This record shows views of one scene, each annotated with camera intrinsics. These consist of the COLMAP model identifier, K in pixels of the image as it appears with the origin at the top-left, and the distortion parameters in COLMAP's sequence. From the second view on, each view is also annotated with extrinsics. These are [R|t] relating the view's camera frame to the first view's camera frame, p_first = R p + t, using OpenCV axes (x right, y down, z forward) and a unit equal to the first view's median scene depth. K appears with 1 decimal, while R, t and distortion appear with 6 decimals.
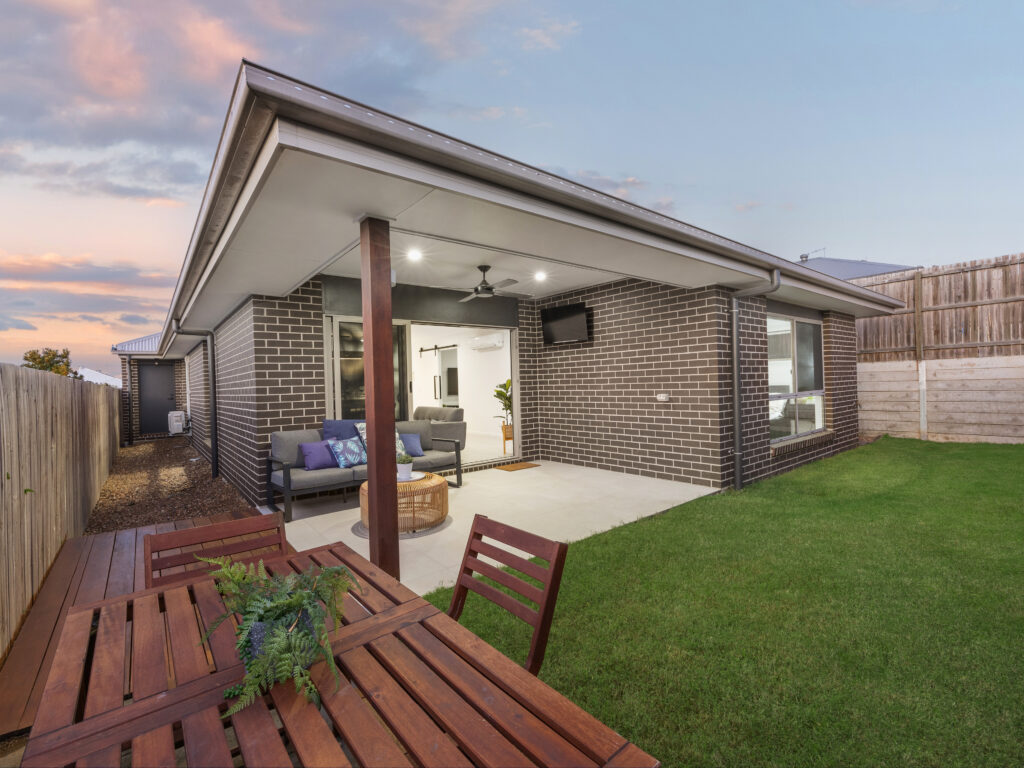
lens RADIAL K [[459.6, 0, 511.4], [0, 459.6, 383.9], [0, 0, 1]] dist [-0.001161, -0.000181]
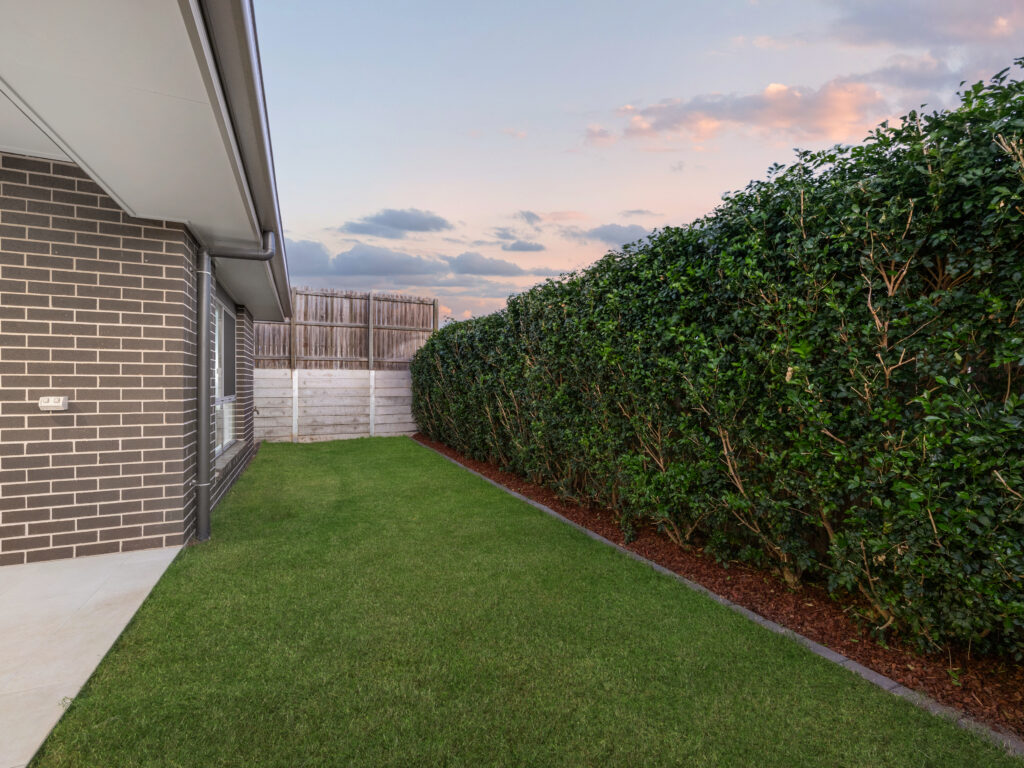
lens RADIAL K [[459.6, 0, 511.2], [0, 459.6, 386.0], [0, 0, 1]] dist [-0.001161, -0.000181]
pose [[0.252382, 0.026970, 0.967252, -0.029844], [-0.008144, 0.999635, -0.025748, 0.012957], [-0.967593, -0.001379, 0.252510, 0.246025]]
